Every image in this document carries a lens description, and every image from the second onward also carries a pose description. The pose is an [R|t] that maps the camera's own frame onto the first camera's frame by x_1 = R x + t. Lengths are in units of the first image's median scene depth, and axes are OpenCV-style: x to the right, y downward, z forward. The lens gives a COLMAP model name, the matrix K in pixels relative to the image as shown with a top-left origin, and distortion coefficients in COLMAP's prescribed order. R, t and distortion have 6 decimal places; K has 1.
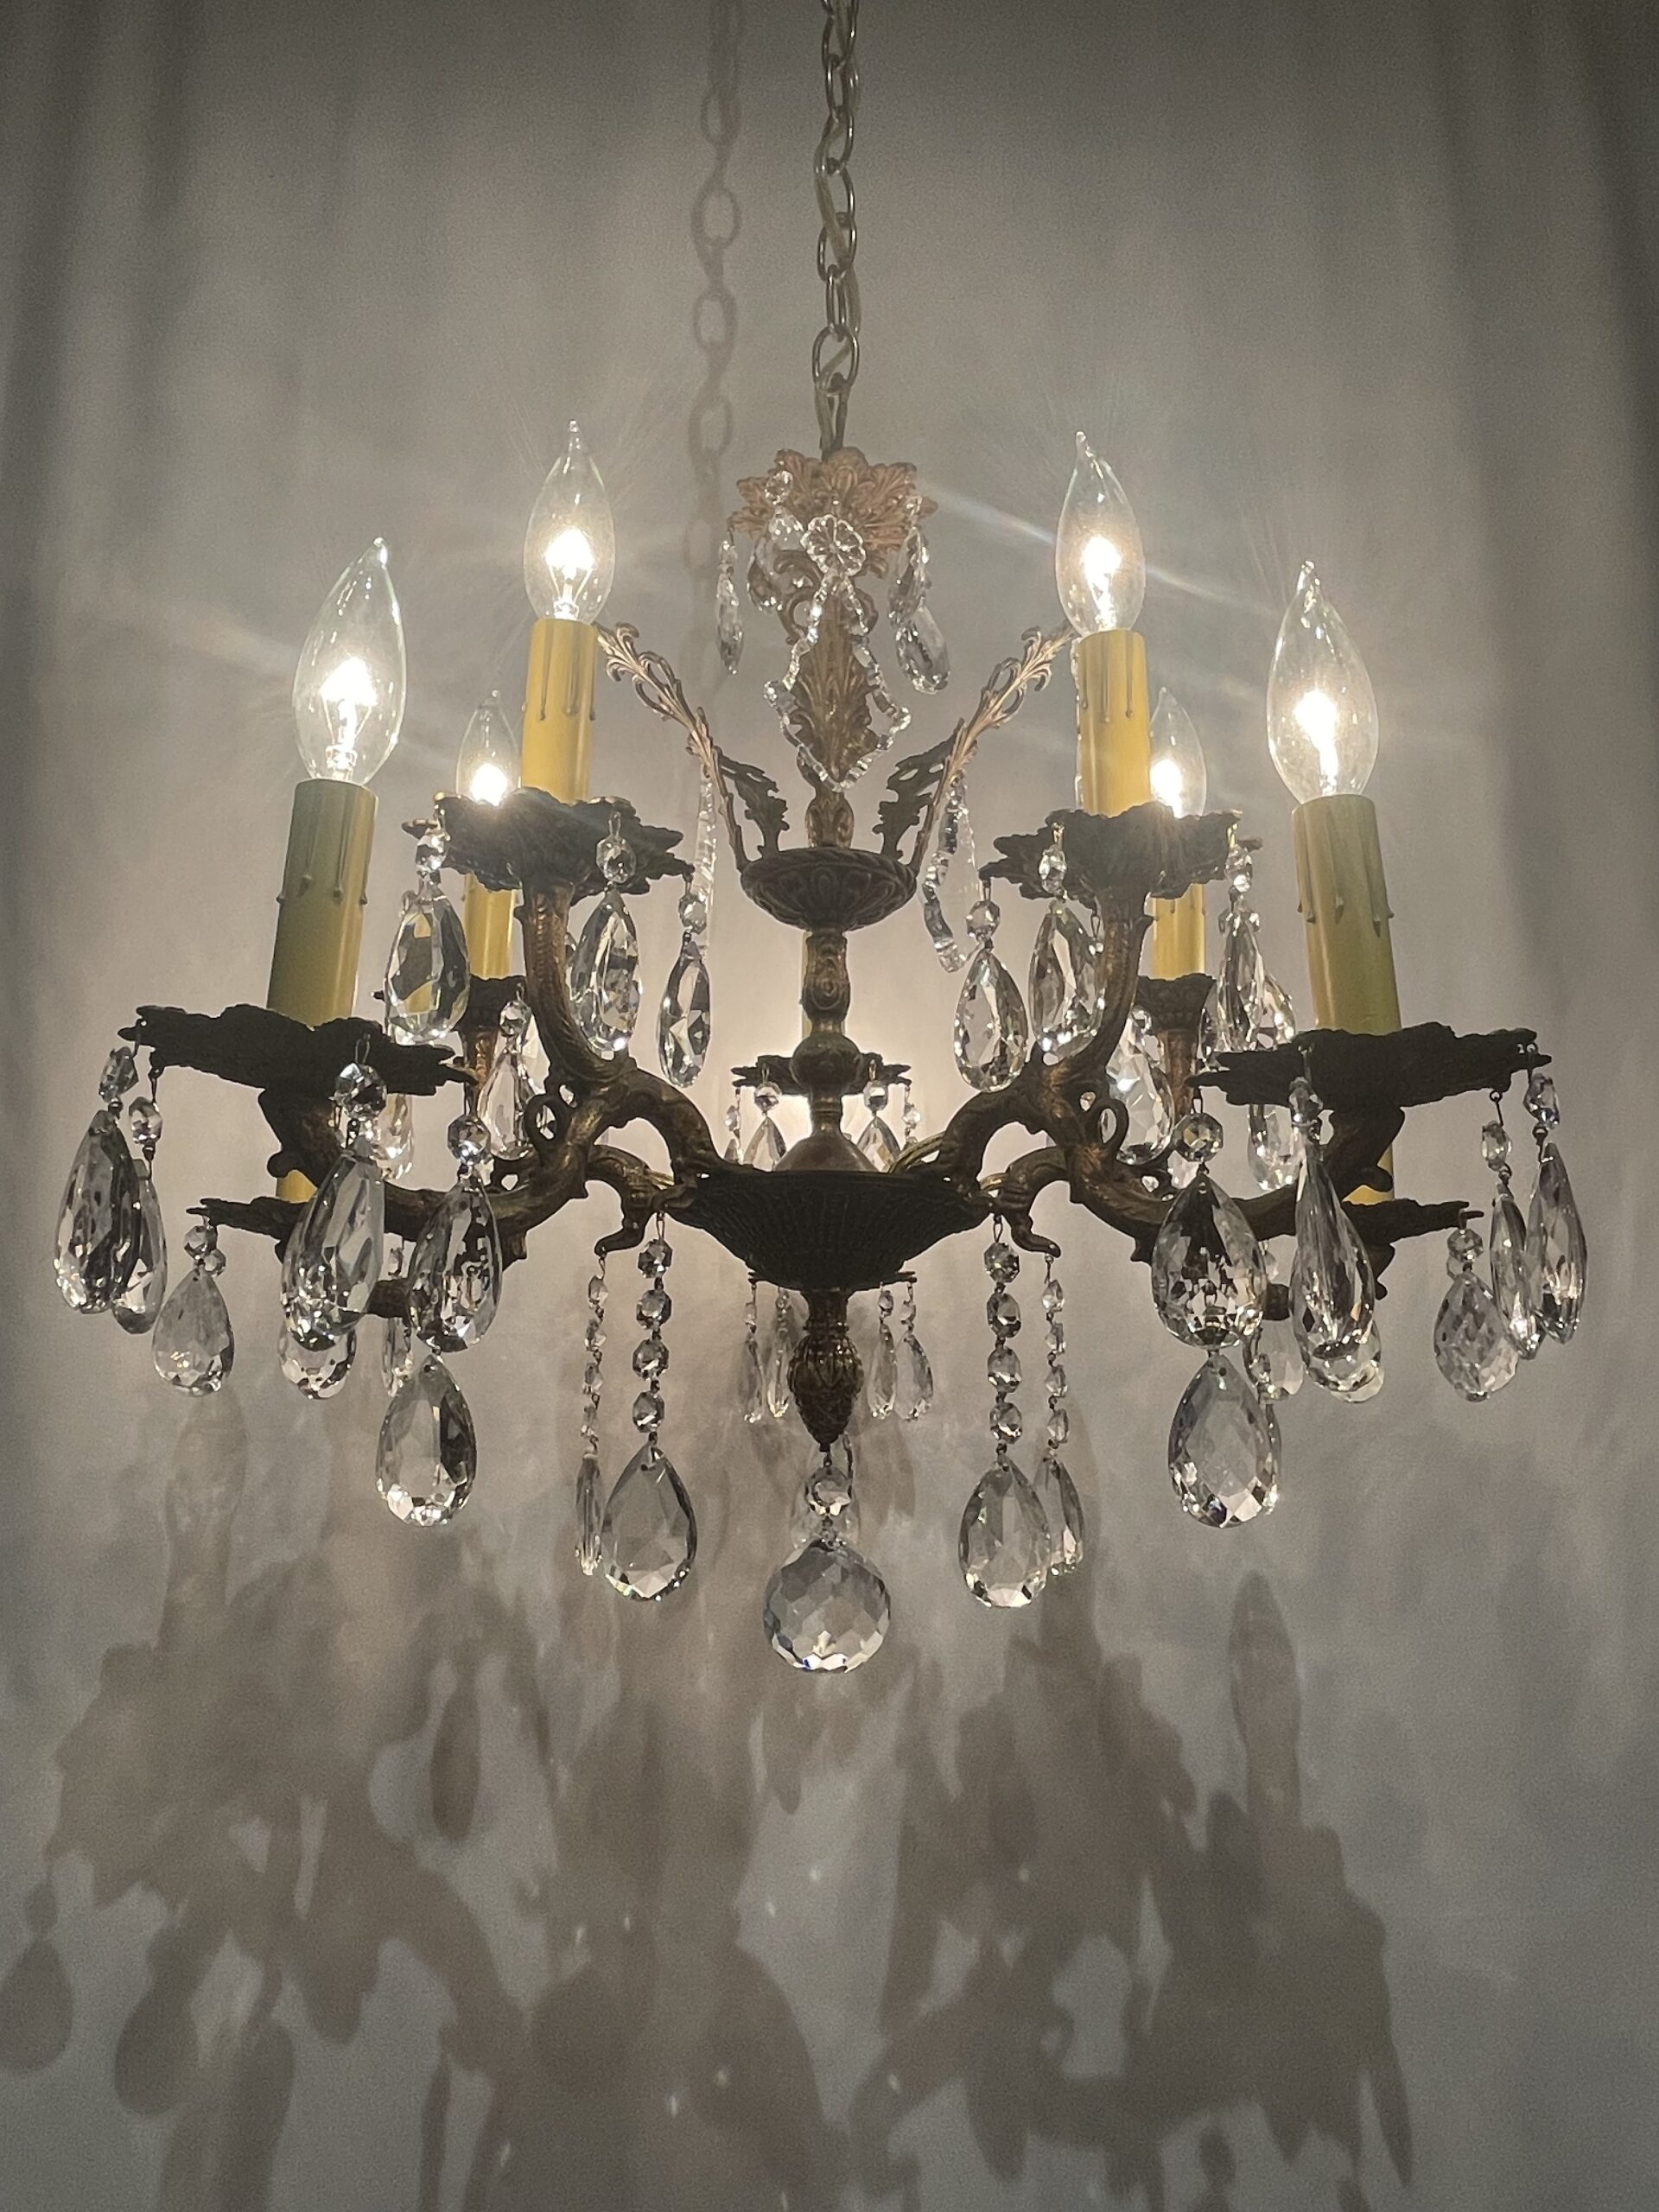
lens RADIAL K [[1639.4, 0, 811.8], [0, 1639.4, 1061.4], [0, 0, 1]] dist [0.011031, 0.001651]
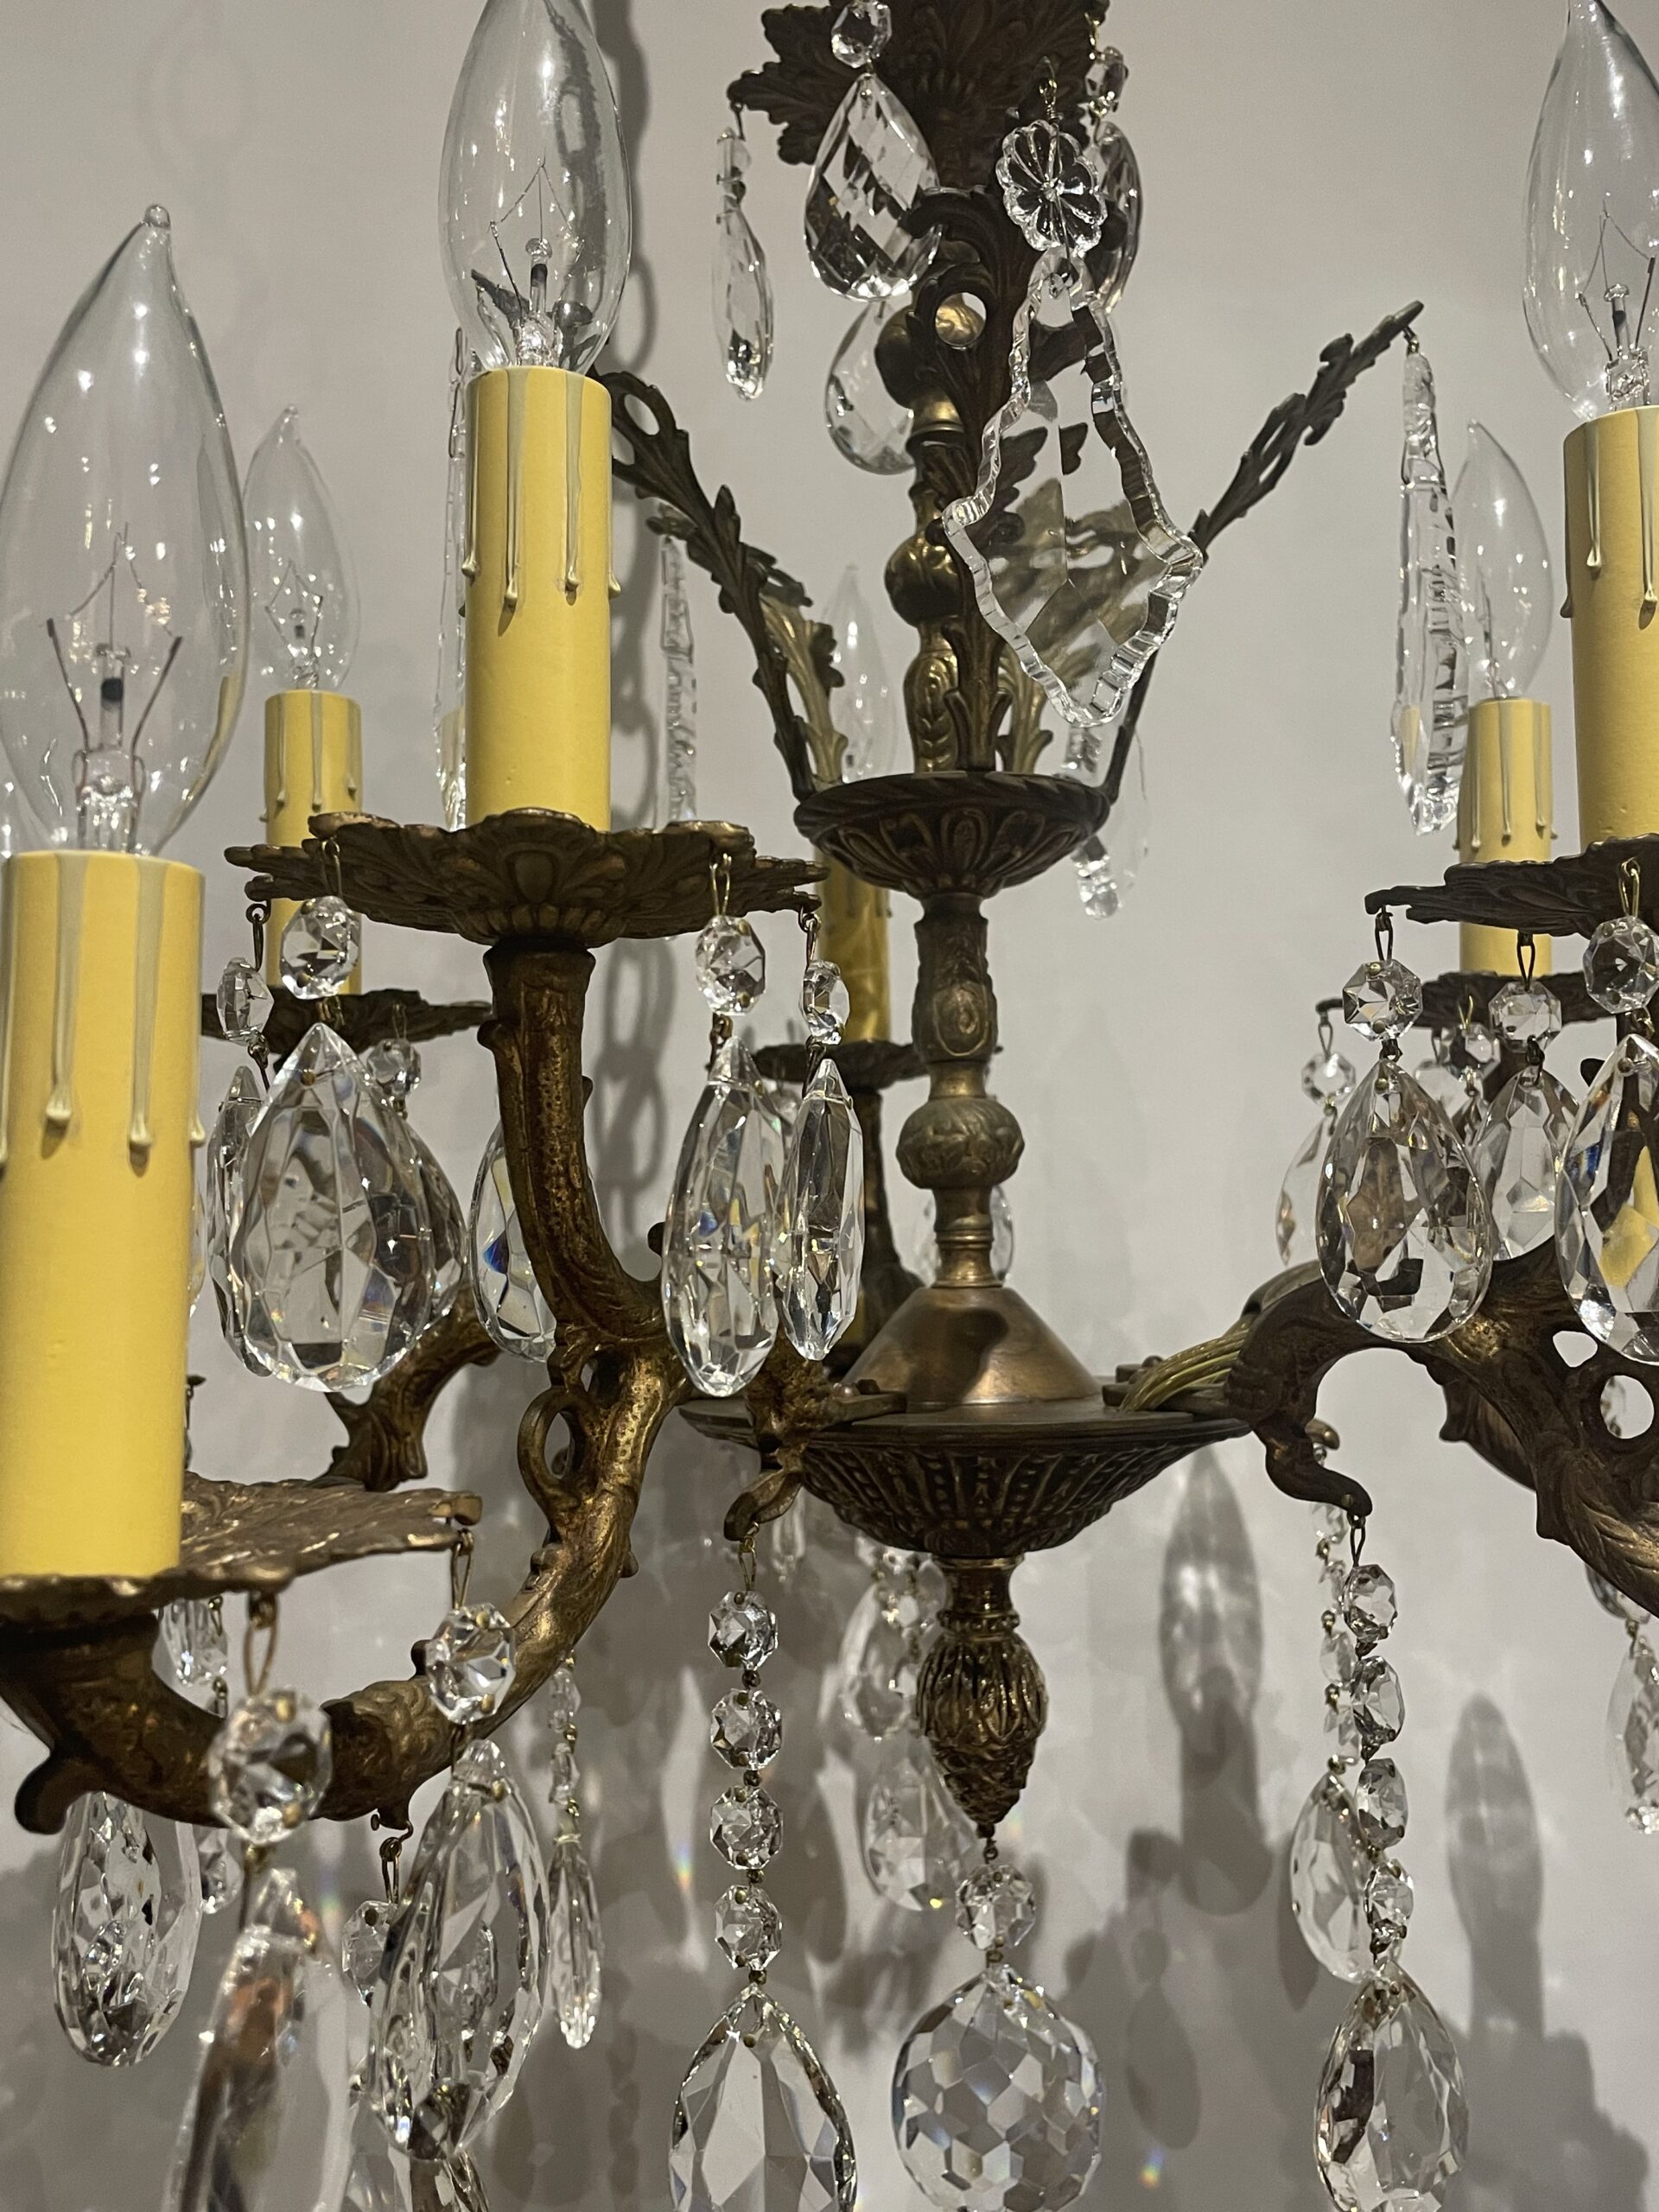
lens RADIAL K [[1871.3, 0, 846.7], [0, 1871.3, 1055.2], [0, 0, 1]] dist [0.067425, -0.061201]
pose [[0.992478, -0.026555, 0.119507, -0.086419], [0.006095, 0.985698, 0.168414, -0.112274], [-0.122270, -0.166419, 0.978445, 0.299147]]
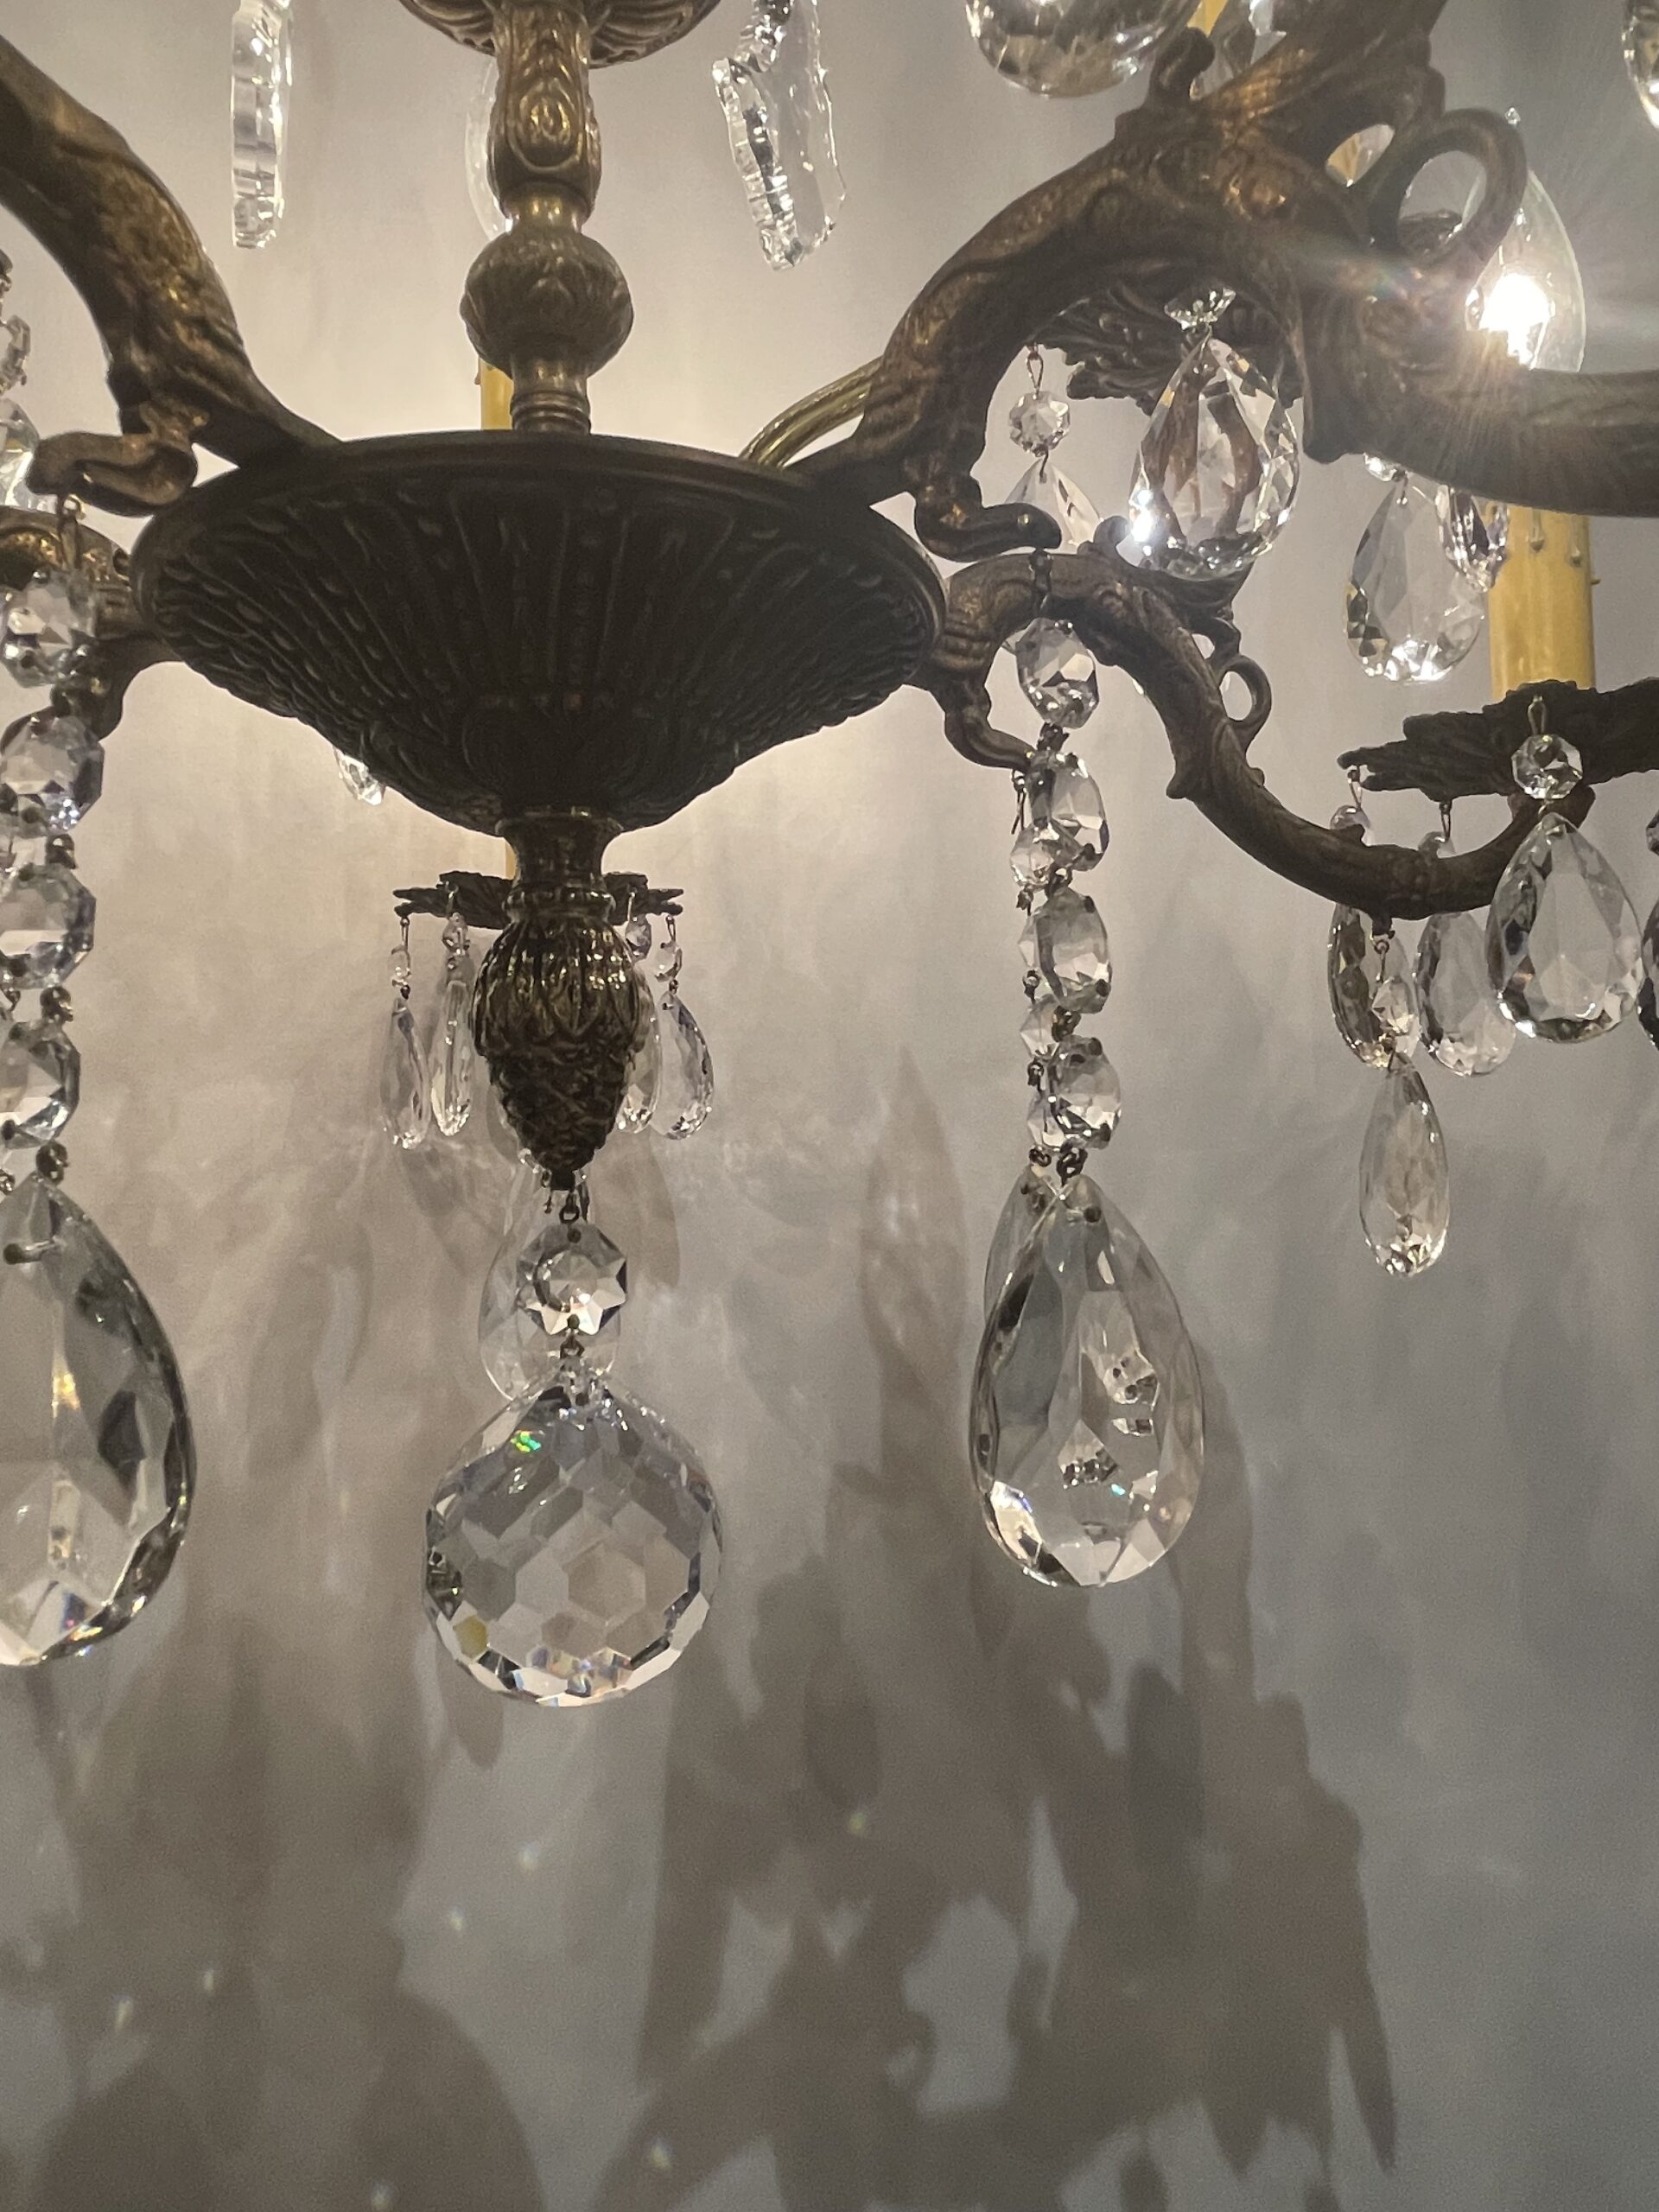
lens RADIAL K [[1618.1, 0, 827.1], [0, 1618.1, 1022.5], [0, 0, 1]] dist [-0.002577, -0.005372]
pose [[0.978367, -0.017332, 0.206151, -0.008239], [-0.009640, 0.991583, 0.129115, 0.105613], [-0.206653, -0.128309, 0.969965, 0.440035]]
